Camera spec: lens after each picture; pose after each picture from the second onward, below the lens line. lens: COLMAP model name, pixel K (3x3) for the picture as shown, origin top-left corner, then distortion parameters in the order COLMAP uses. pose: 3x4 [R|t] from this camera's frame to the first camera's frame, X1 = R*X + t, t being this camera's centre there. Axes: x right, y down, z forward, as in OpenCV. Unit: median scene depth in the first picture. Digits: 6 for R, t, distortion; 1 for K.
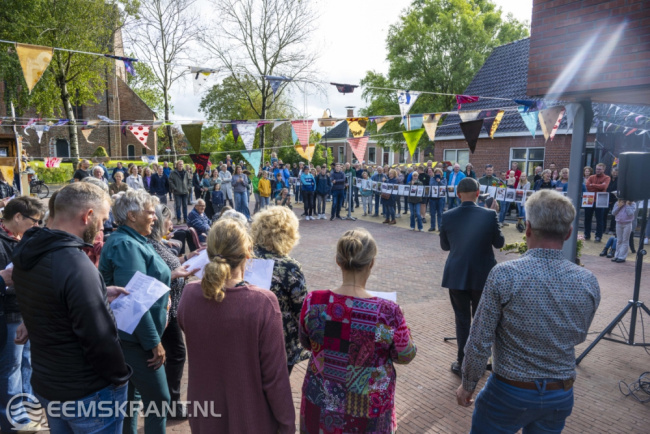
lens RADIAL K [[442.8, 0, 325.0], [0, 442.8, 217.0], [0, 0, 1]] dist [-0.000991, -0.000701]
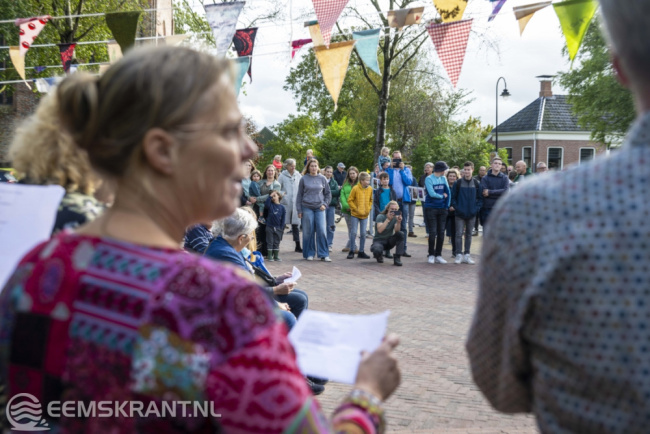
lens RADIAL K [[733.1, 0, 325.0], [0, 733.1, 217.0], [0, 0, 1]] dist [-0.096646, -0.024598]
pose [[0.956565, 0.026971, -0.290269, 0.065684], [-0.060844, 0.992253, -0.108310, 0.039397], [0.285099, 0.121267, 0.950796, 0.107421]]
